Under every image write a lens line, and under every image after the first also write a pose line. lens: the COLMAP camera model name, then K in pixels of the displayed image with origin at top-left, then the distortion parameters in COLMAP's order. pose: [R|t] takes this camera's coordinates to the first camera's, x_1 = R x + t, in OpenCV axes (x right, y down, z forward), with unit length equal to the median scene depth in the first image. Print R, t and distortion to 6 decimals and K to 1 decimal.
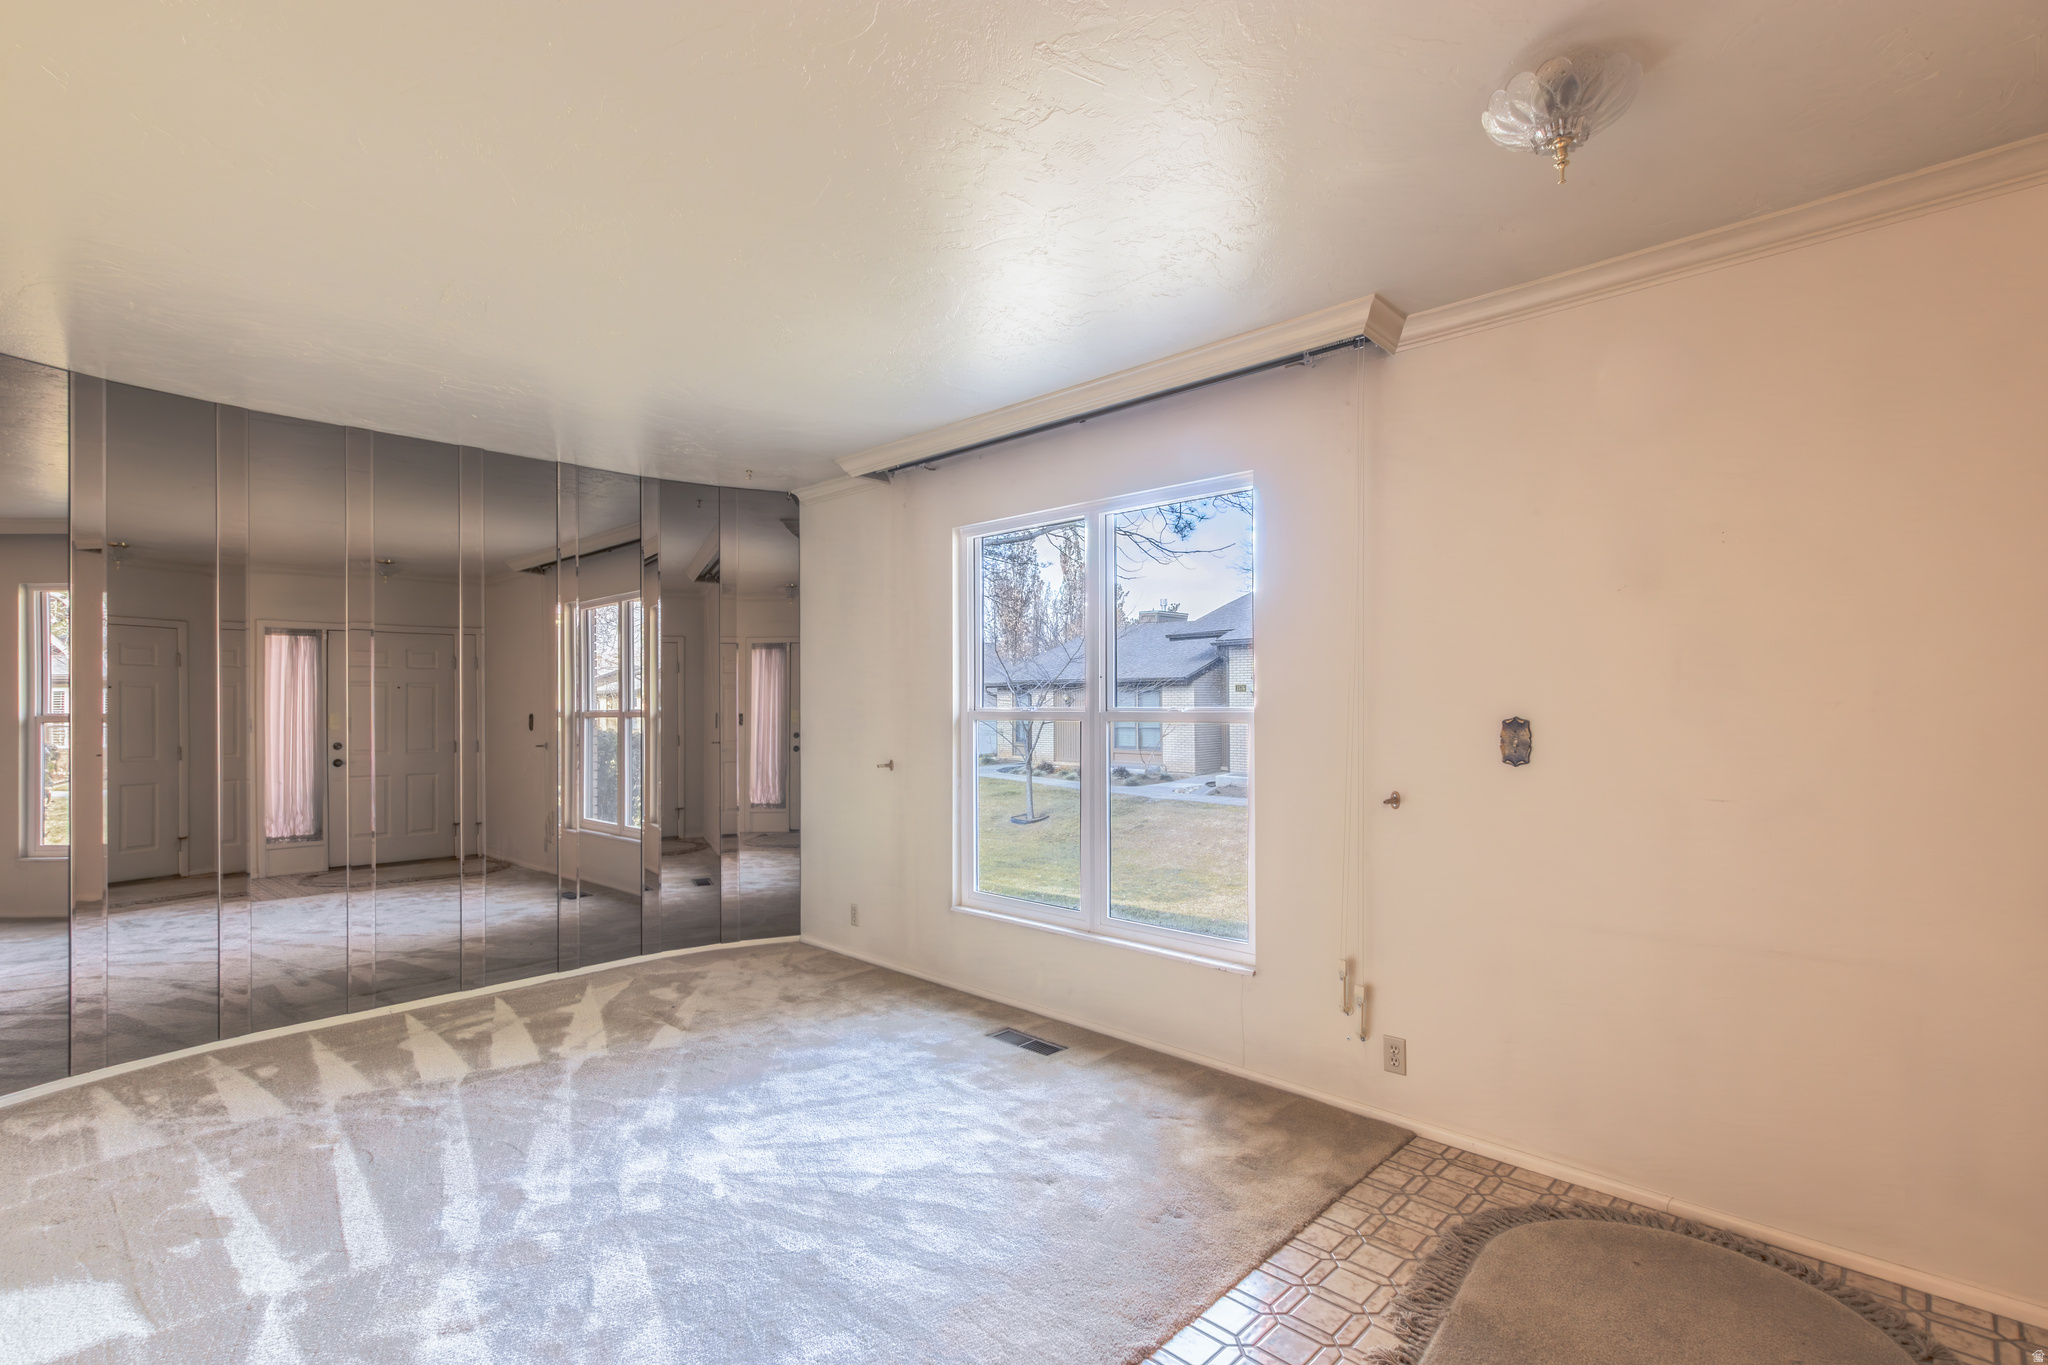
lens RADIAL K [[954.8, 0, 1013.0], [0, 954.8, 738.1], [0, 0, 1]] dist [0.000738, -0.001189]
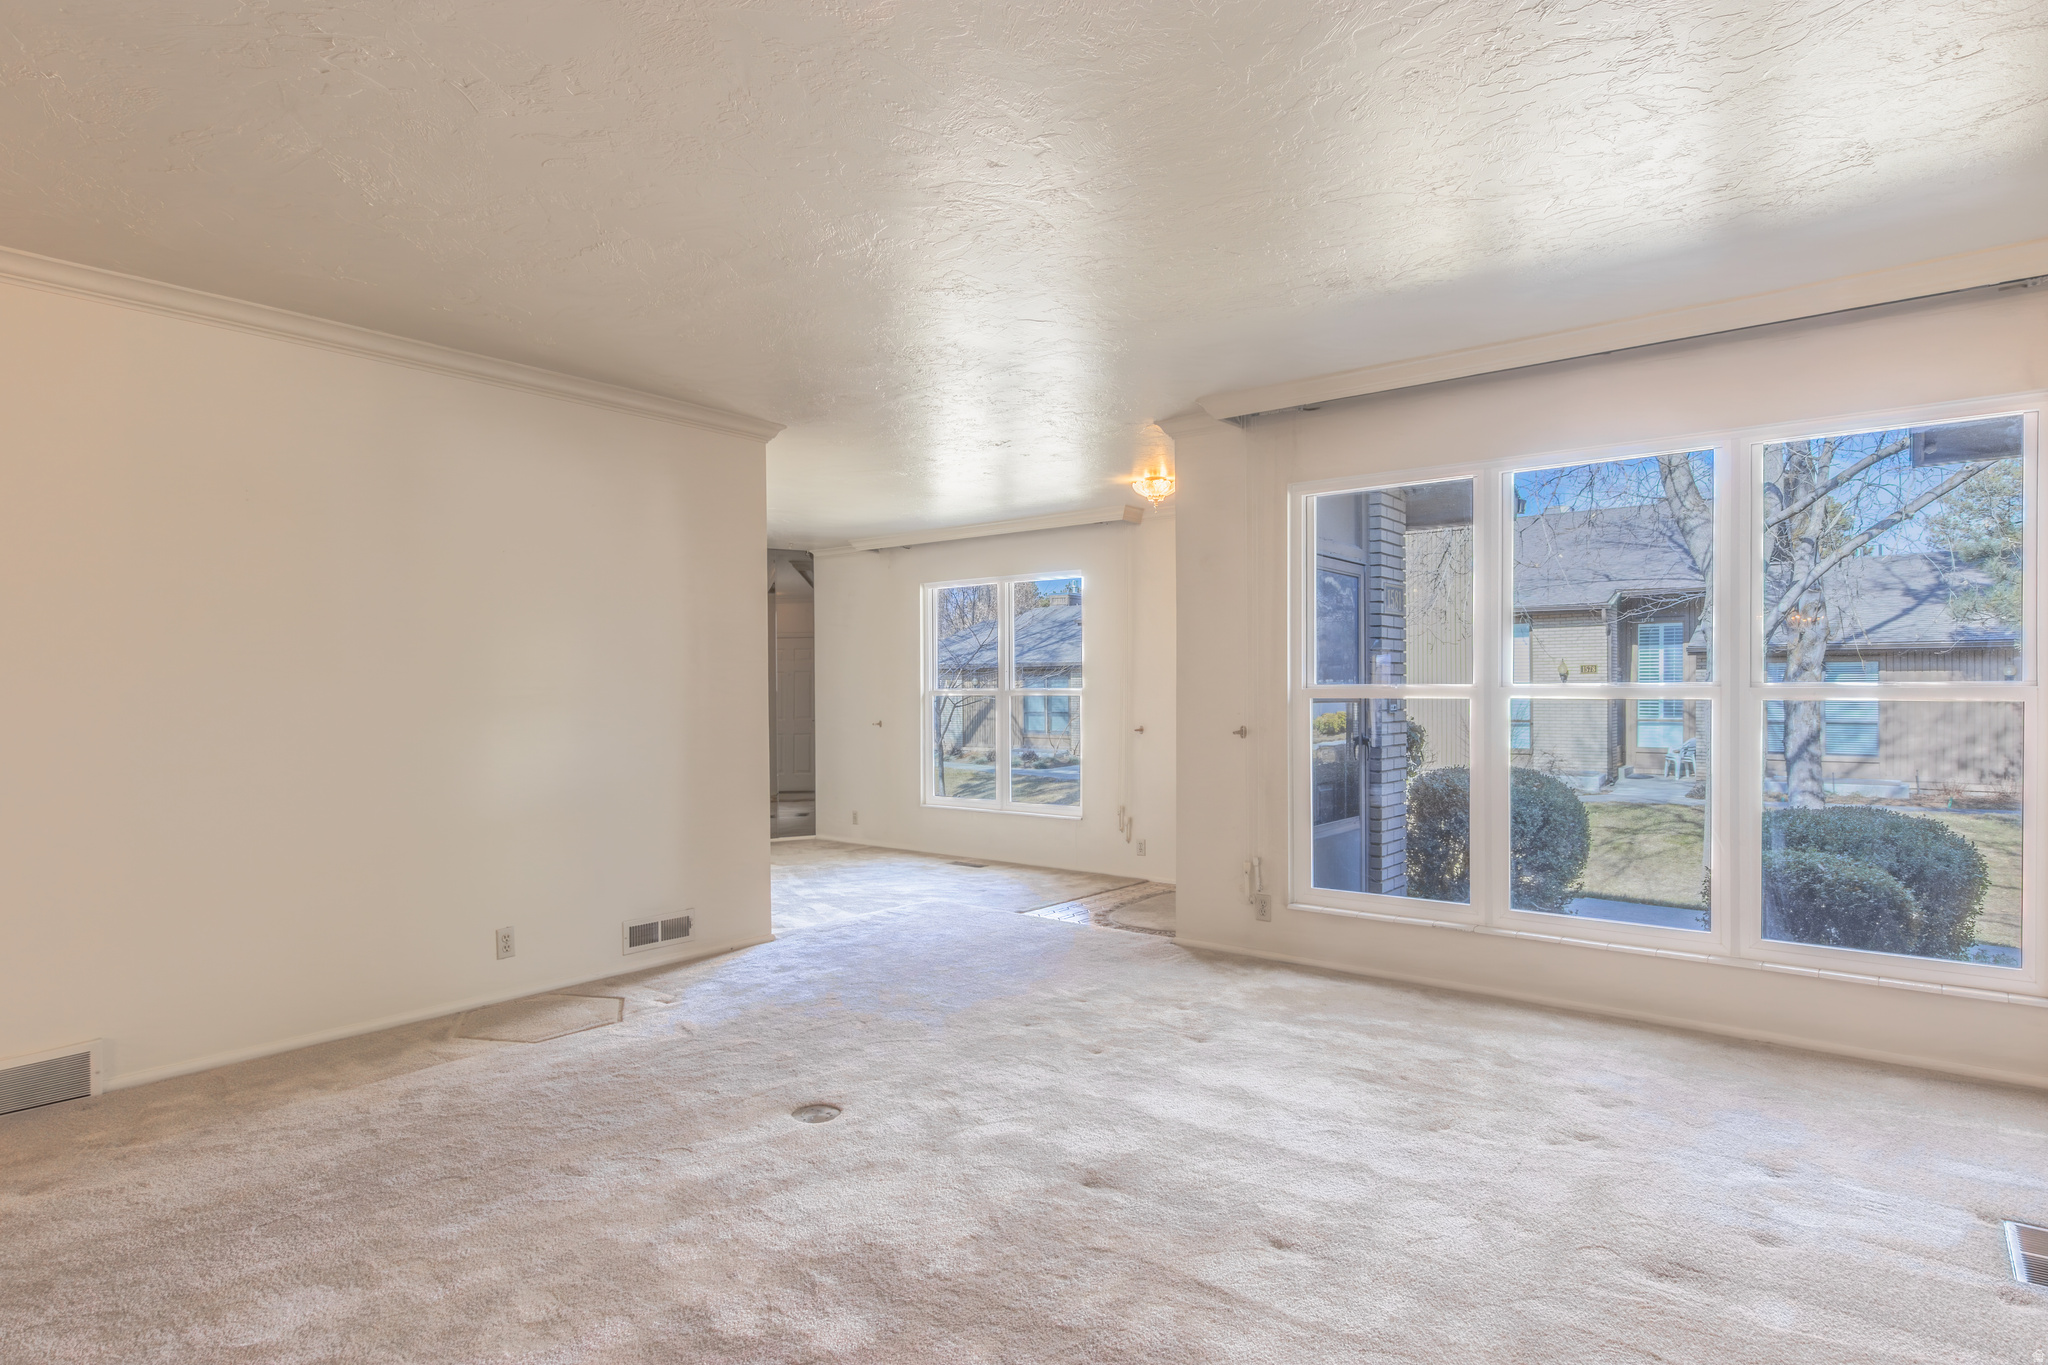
lens RADIAL K [[1126.0, 0, 1046.4], [0, 1126.0, 700.0], [0, 0, 1]] dist [0.004160, -0.000033]
pose [[0.992388, -0.000946, 0.123147, -0.083833], [0.004158, 0.999658, -0.025829, 0.039473], [-0.123080, 0.026145, 0.992052, -0.985592]]
